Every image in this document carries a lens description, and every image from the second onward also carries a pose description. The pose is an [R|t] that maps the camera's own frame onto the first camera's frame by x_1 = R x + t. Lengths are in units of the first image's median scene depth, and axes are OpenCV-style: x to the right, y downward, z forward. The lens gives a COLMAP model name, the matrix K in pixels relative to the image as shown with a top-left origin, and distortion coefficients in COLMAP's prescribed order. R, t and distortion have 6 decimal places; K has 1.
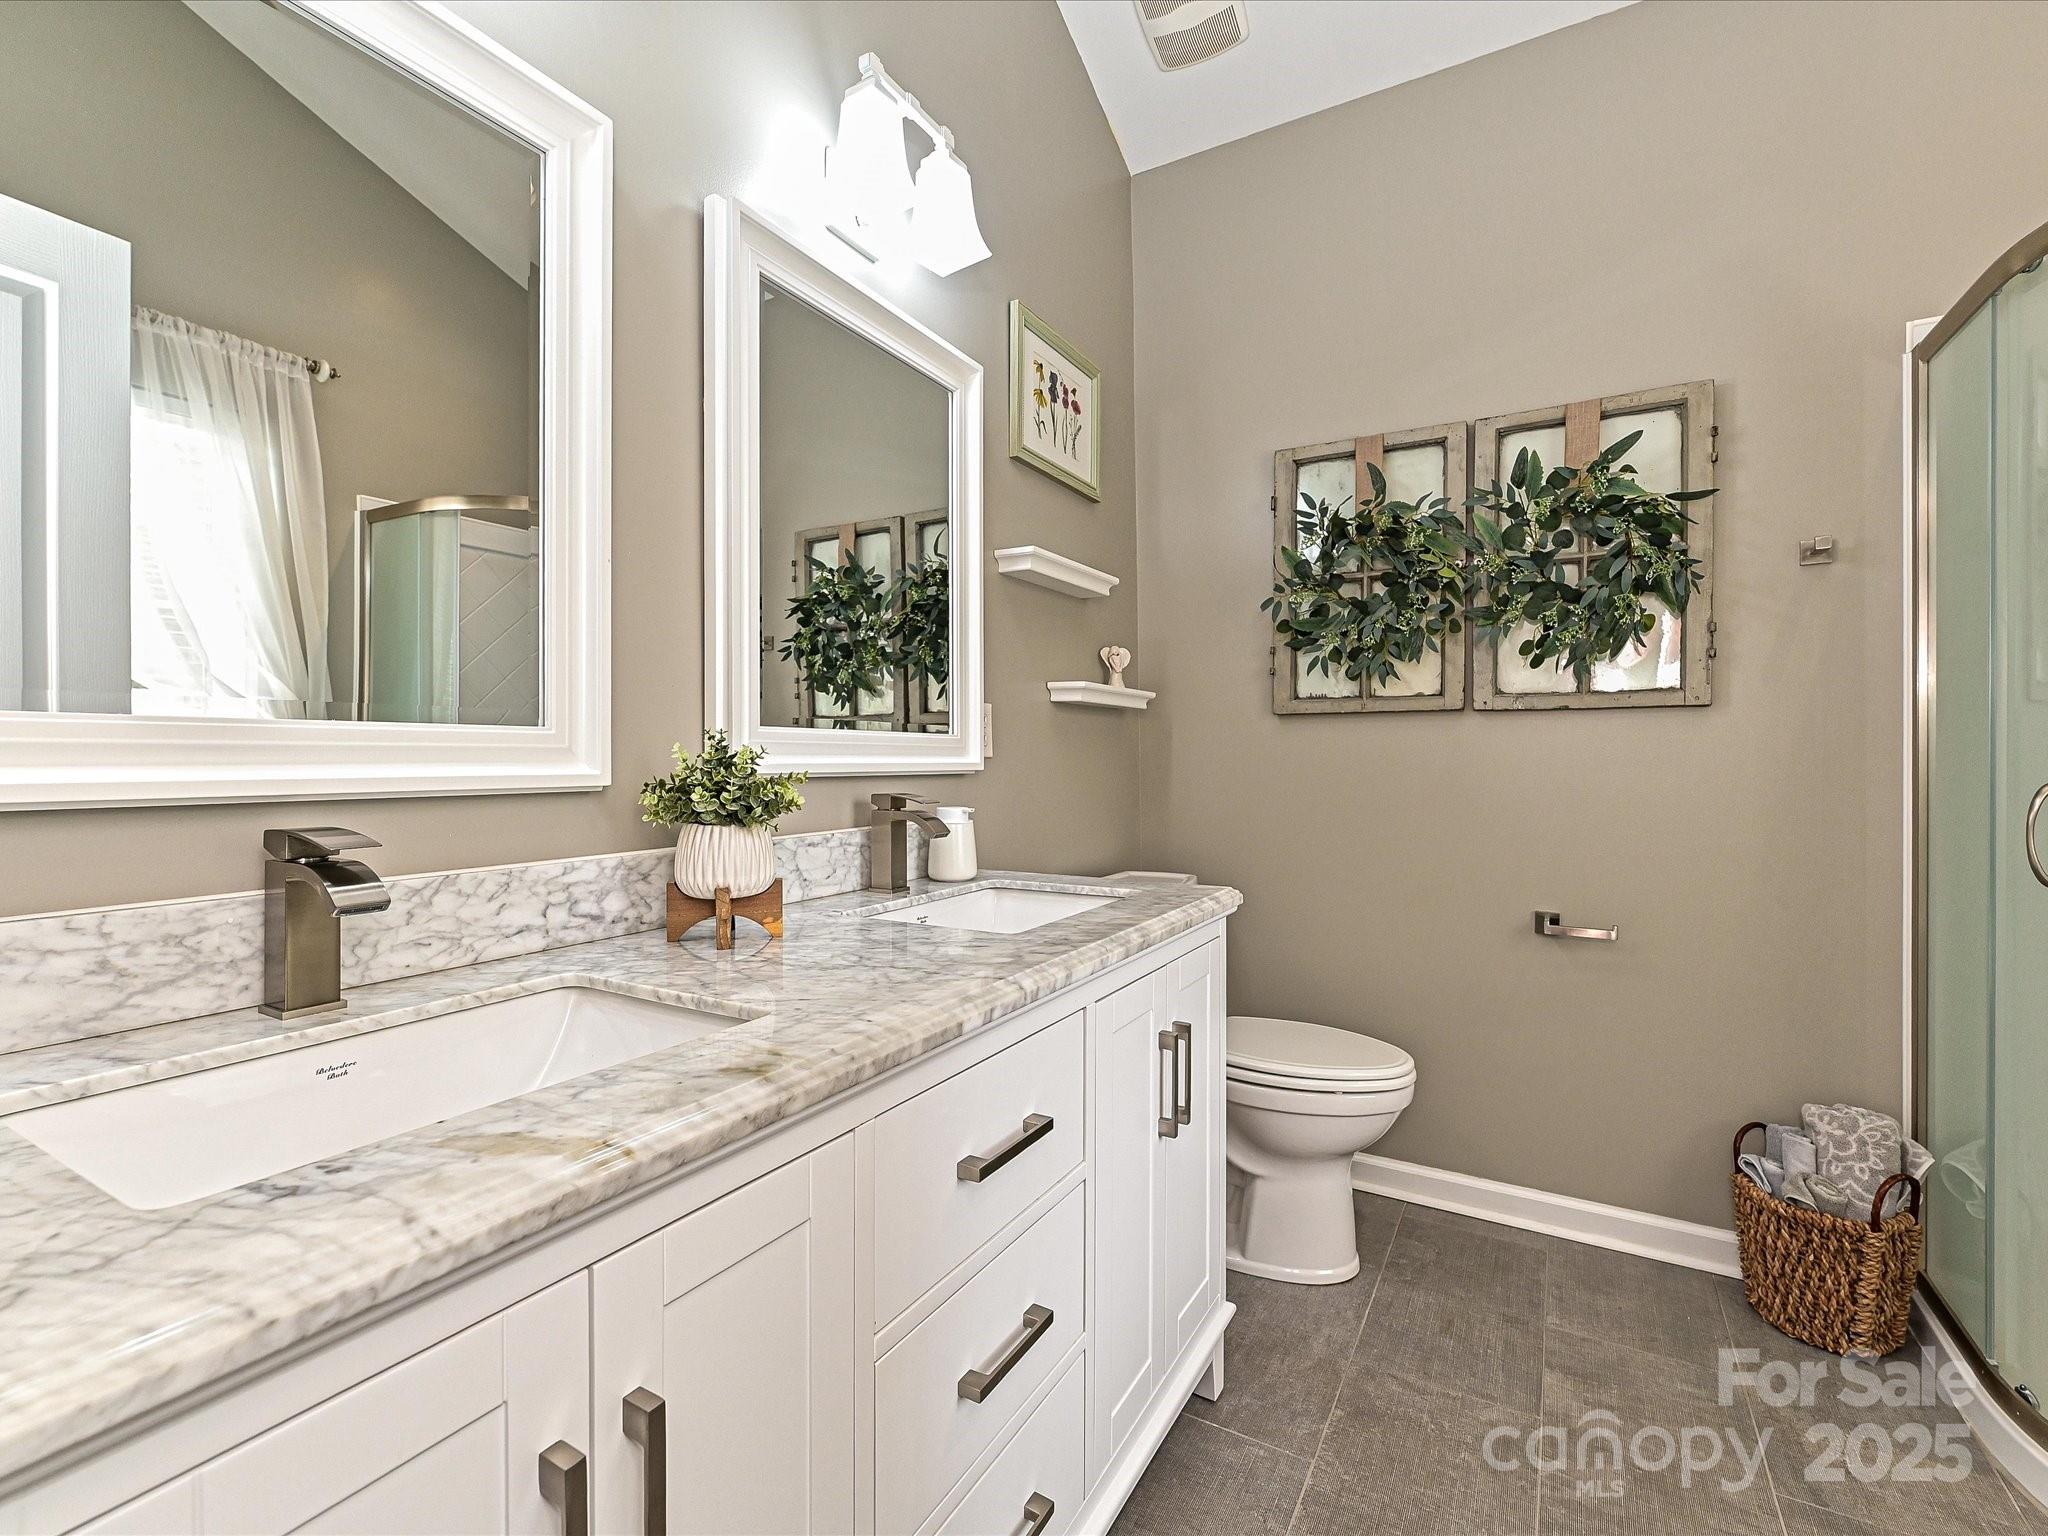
lens RADIAL K [[921.9, 0, 1024.0], [0, 921.9, 761.1], [0, 0, 1]] dist [-0.003029, -0.000209]
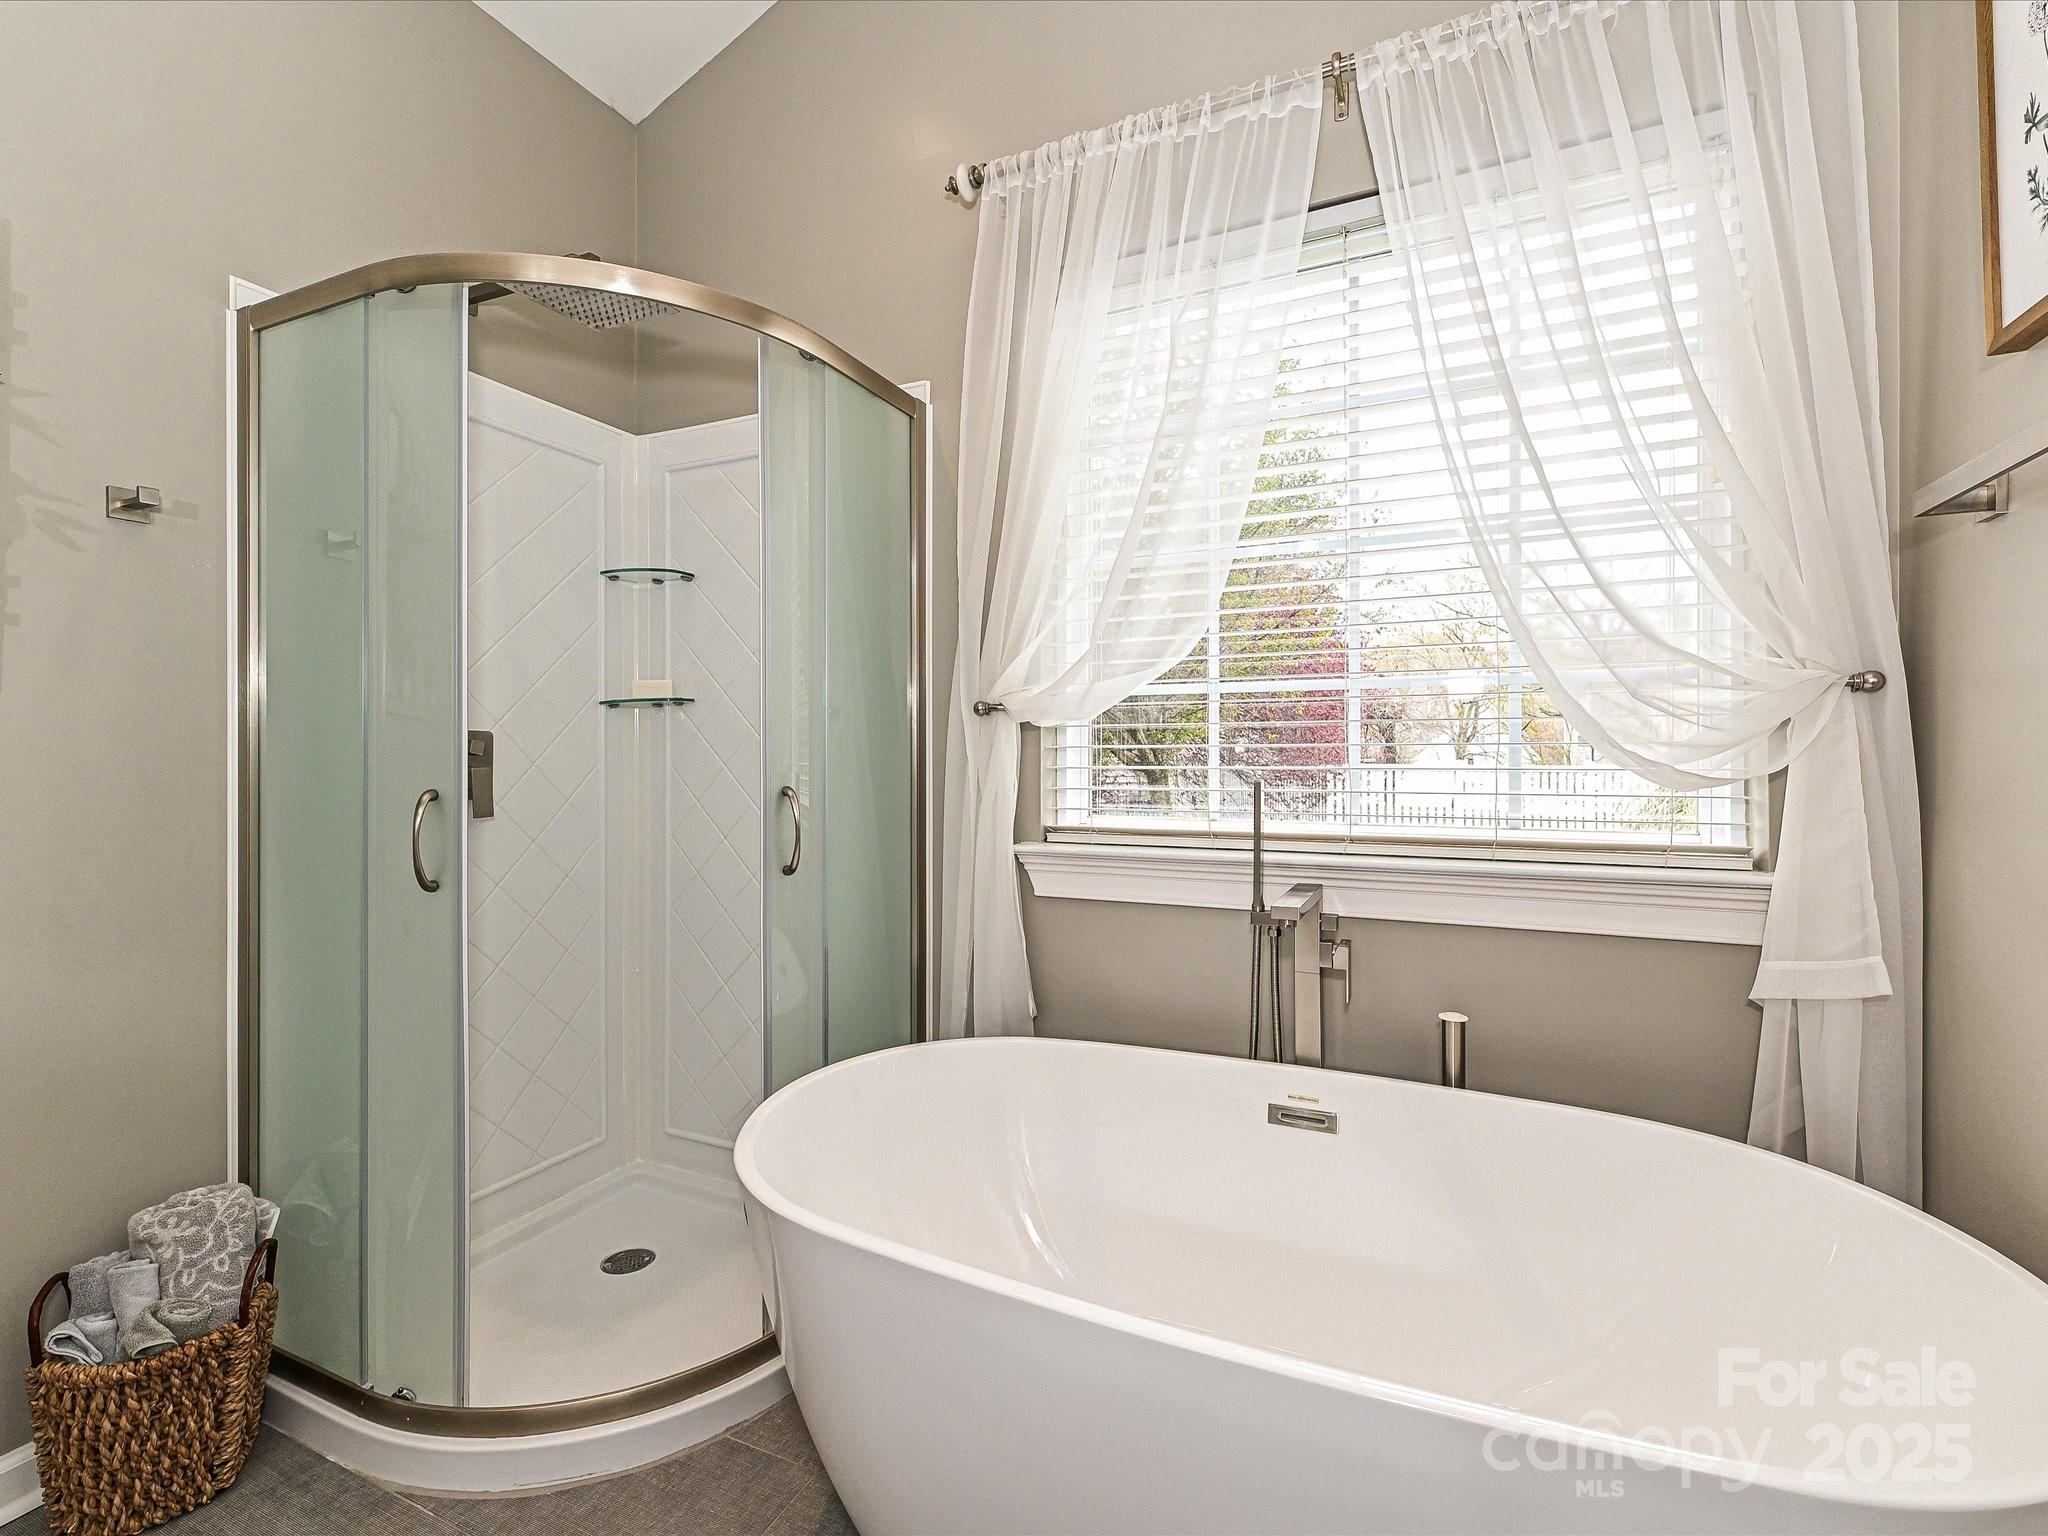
lens RADIAL K [[921.9, 0, 1022.3], [0, 921.9, 756.6], [0, 0, 1]] dist [-0.003029, -0.000209]
pose [[-0.096561, 0.012307, 0.995251, 0.008598], [0.005707, 0.999914, -0.011811, 0.001739], [-0.995311, 0.004539, -0.096623, 0.350587]]
